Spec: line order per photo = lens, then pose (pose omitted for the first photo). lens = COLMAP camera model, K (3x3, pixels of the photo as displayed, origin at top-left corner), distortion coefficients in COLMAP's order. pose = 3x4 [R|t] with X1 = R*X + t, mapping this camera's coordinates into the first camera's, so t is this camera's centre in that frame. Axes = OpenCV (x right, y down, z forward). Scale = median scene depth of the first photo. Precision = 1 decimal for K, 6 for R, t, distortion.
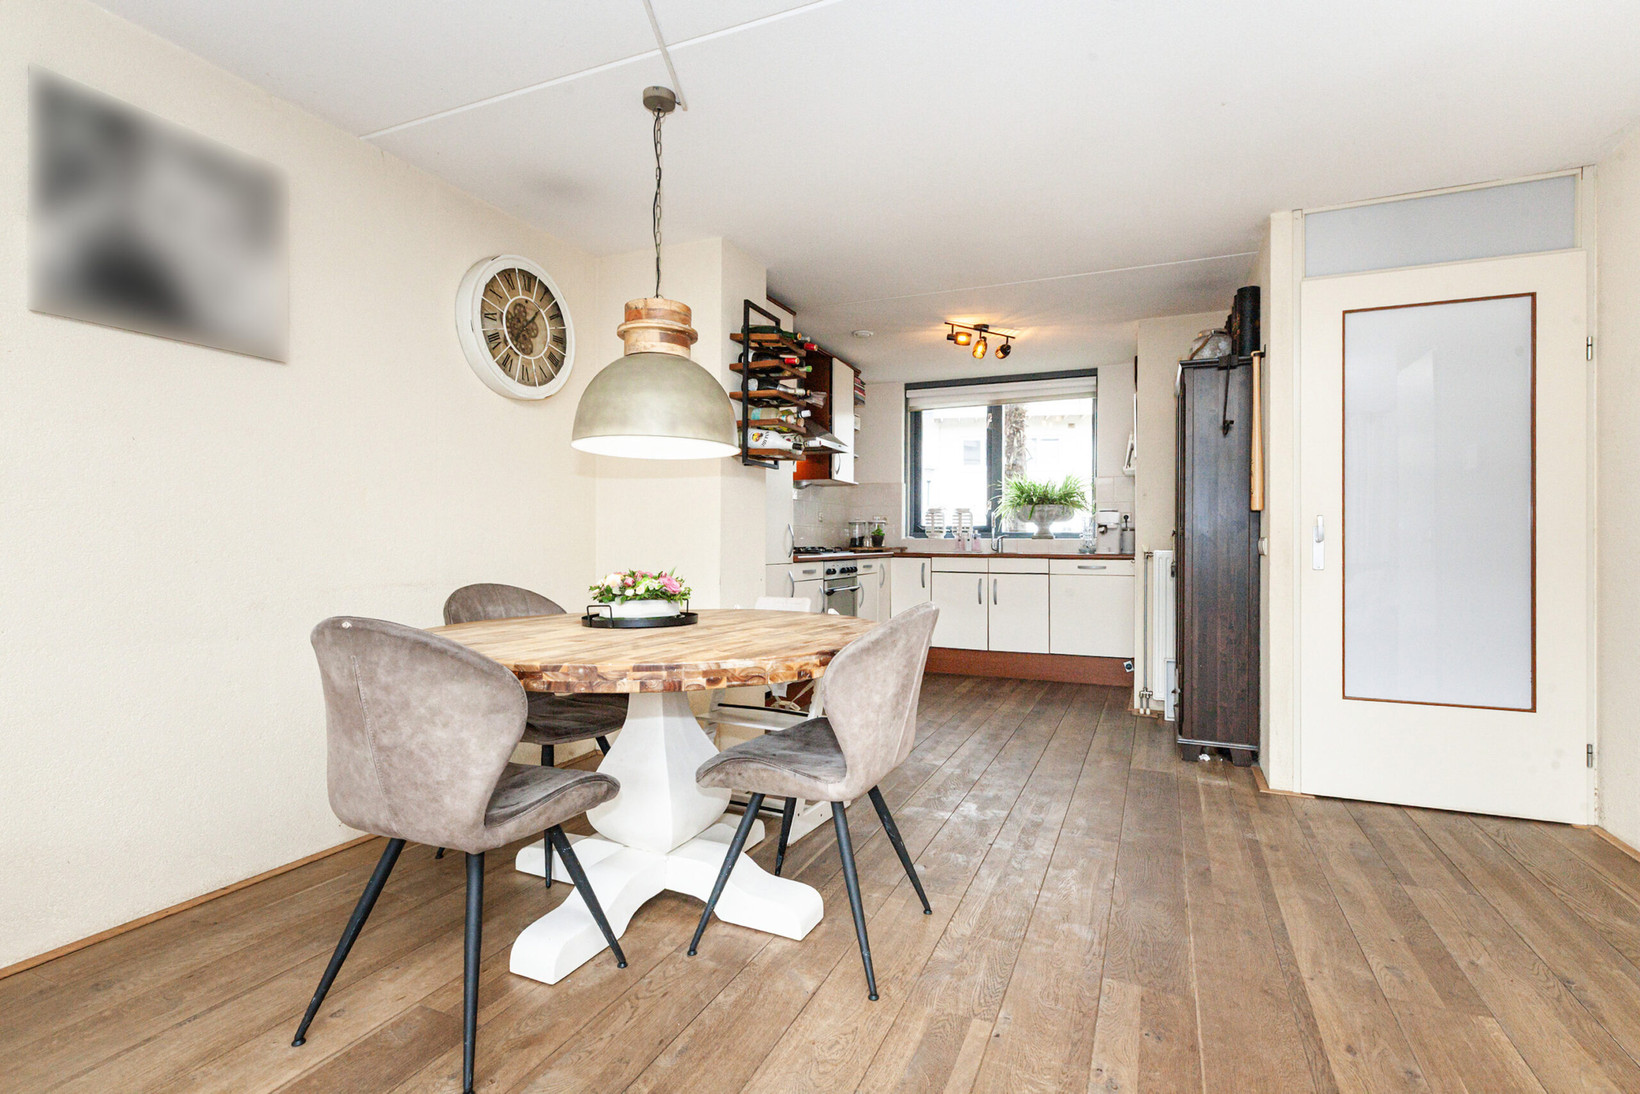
lens RADIAL K [[774.0, 0, 817.5], [0, 774.0, 543.6], [0, 0, 1]] dist [0.001242, -0.001989]
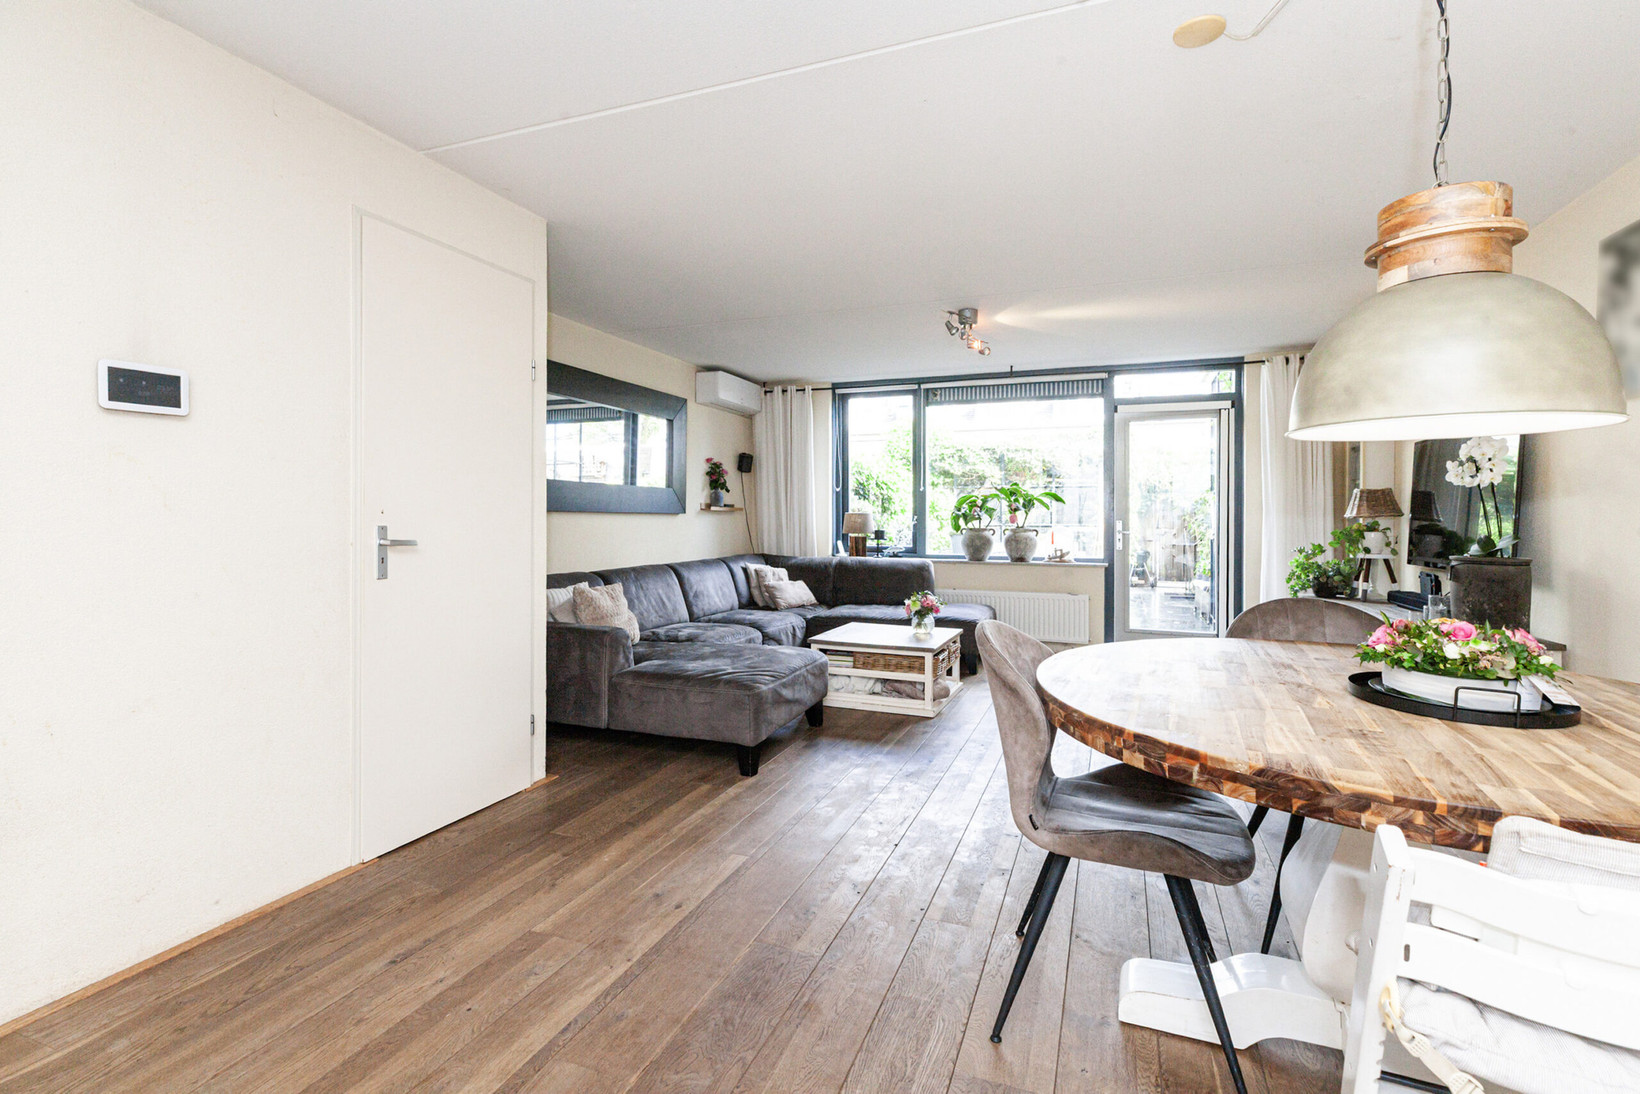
lens RADIAL K [[743.3, 0, 821.3], [0, 743.3, 515.6], [0, 0, 1]] dist [0.001147, 0.000090]
pose [[-0.999164, -0.009139, -0.039858, 0.185329], [-0.009016, 0.999954, -0.003278, -0.028188], [0.039886, -0.002916, -0.999200, 0.918849]]
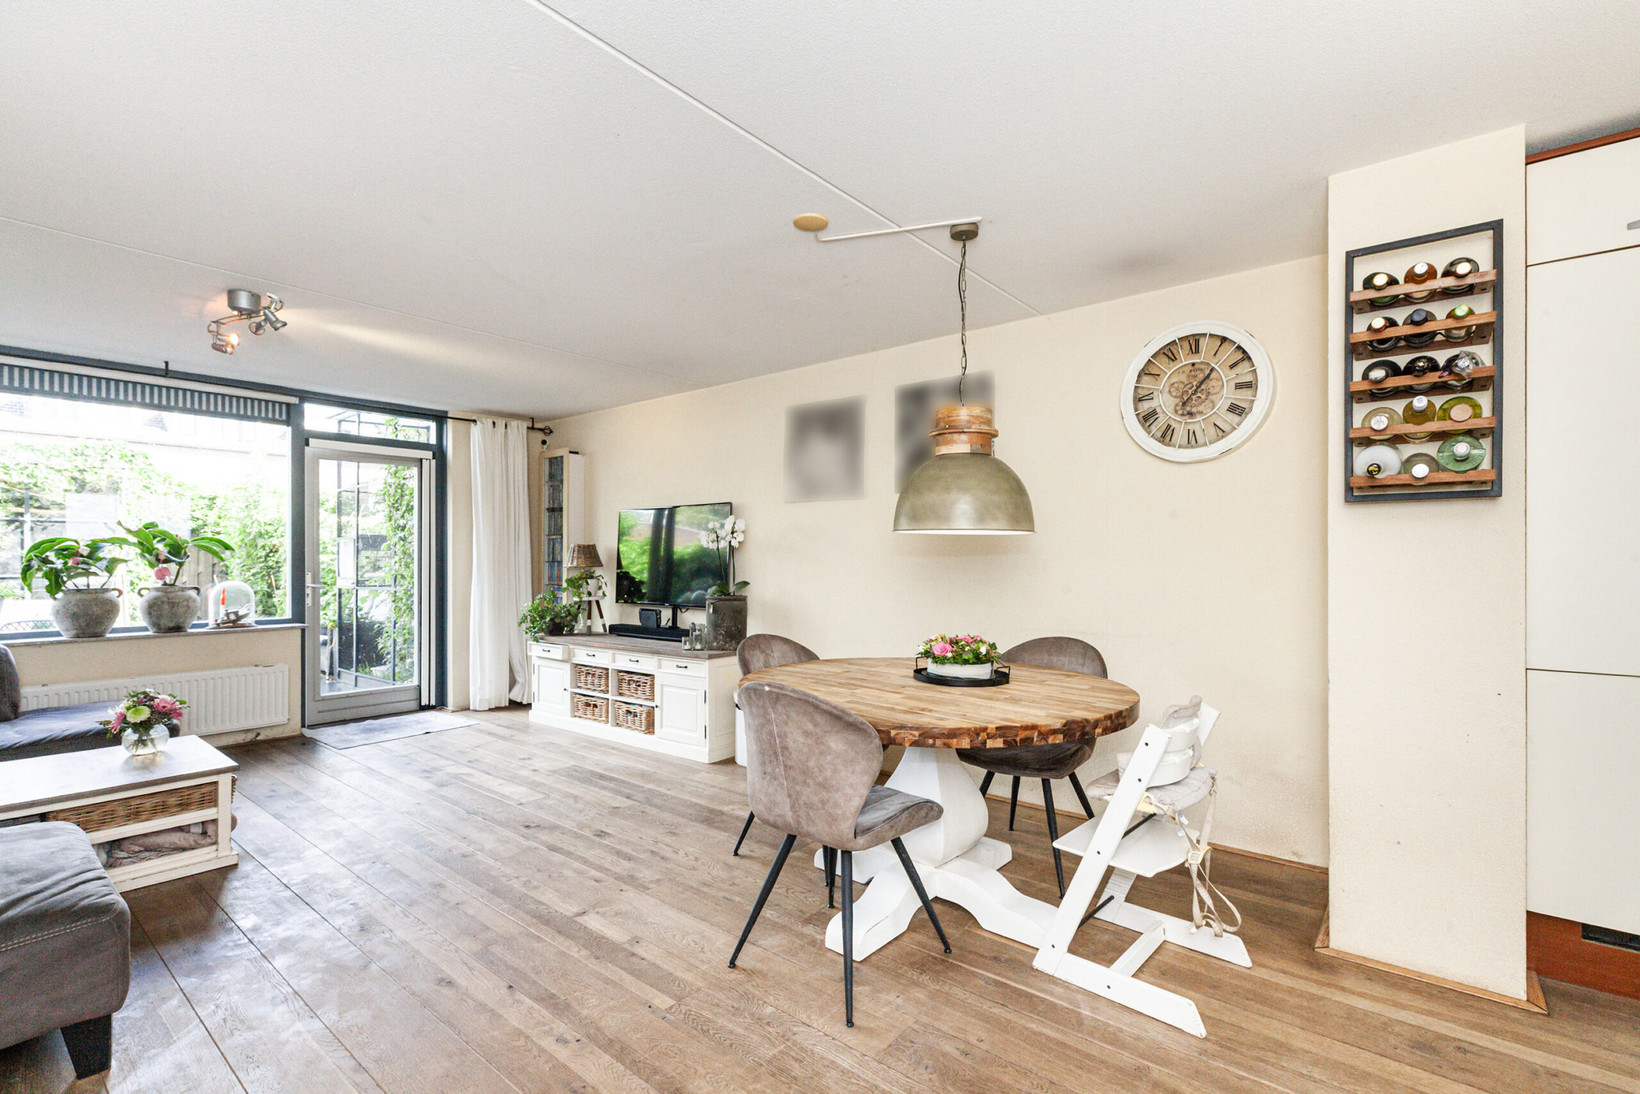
lens RADIAL K [[743.3, 0, 823.2], [0, 743.3, 548.3], [0, 0, 1]] dist [0.001147, 0.000090]
pose [[-0.277331, -0.016279, -0.960637, 0.537888], [0.002011, 0.999844, -0.017524, -0.046830], [0.960772, -0.006792, -0.277255, 0.640359]]
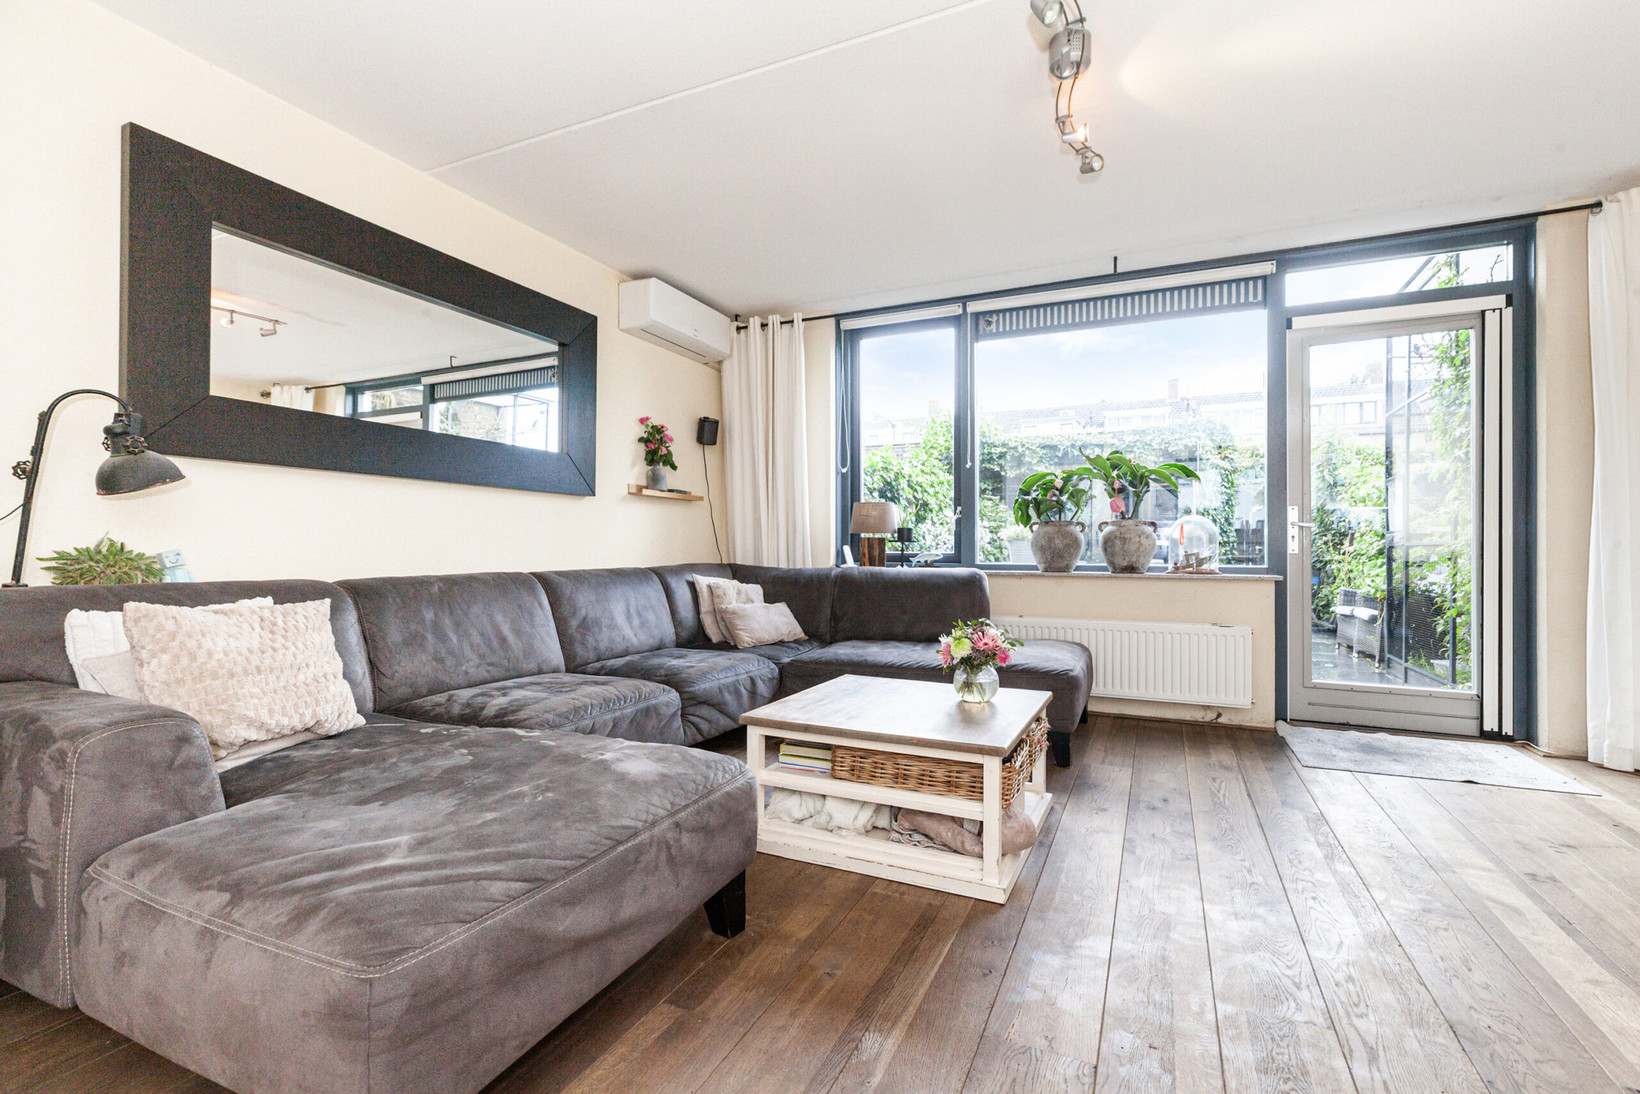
lens RADIAL K [[743.3, 0, 820.1], [0, 743.3, 544.3], [0, 0, 1]] dist [0.001147, 0.000090]
pose [[-0.999834, -0.006874, 0.016893, 0.090644], [-0.006938, 0.999969, -0.003742, 0.030265], [-0.016867, -0.003859, -0.999850, 0.339284]]
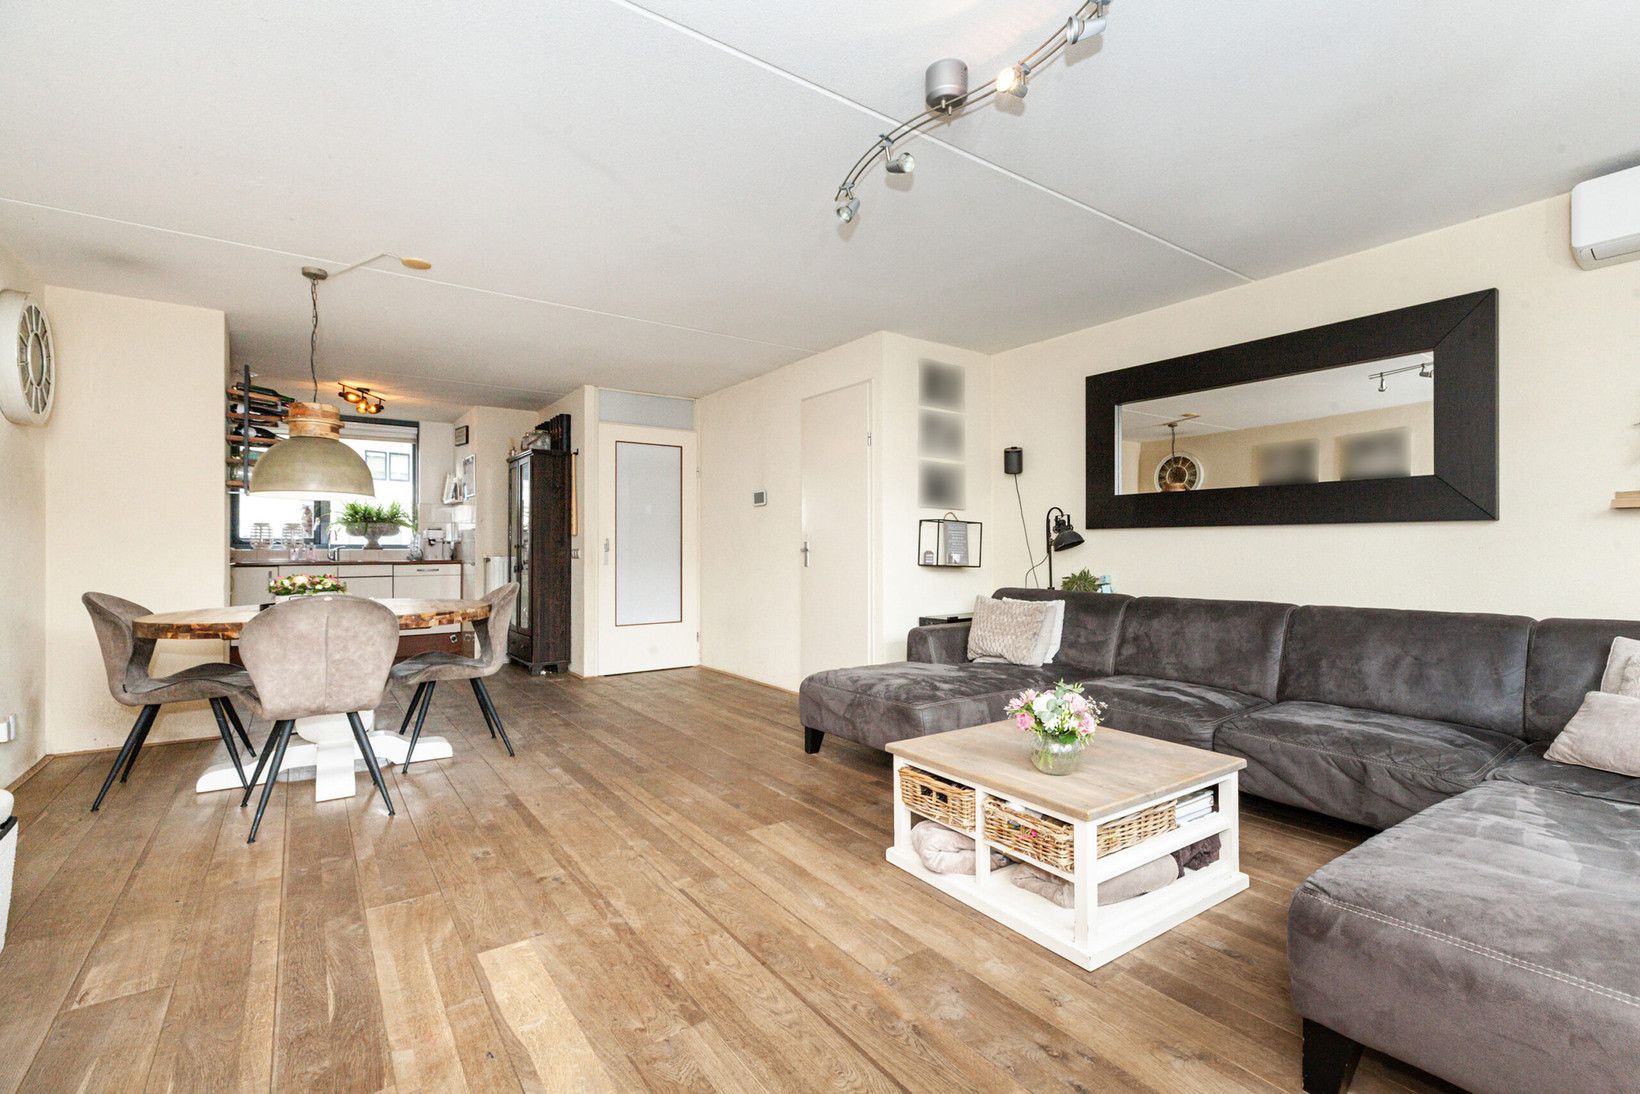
lens RADIAL K [[743.3, 0, 792.8], [0, 743.3, 546.7], [0, 0, 1]] dist [0.001147, 0.000090]
pose [[0.547089, -0.001729, 0.837072, -0.537823], [0.006037, 0.999980, -0.001880, -0.006490], [-0.837052, 0.006082, 0.547089, -0.364027]]
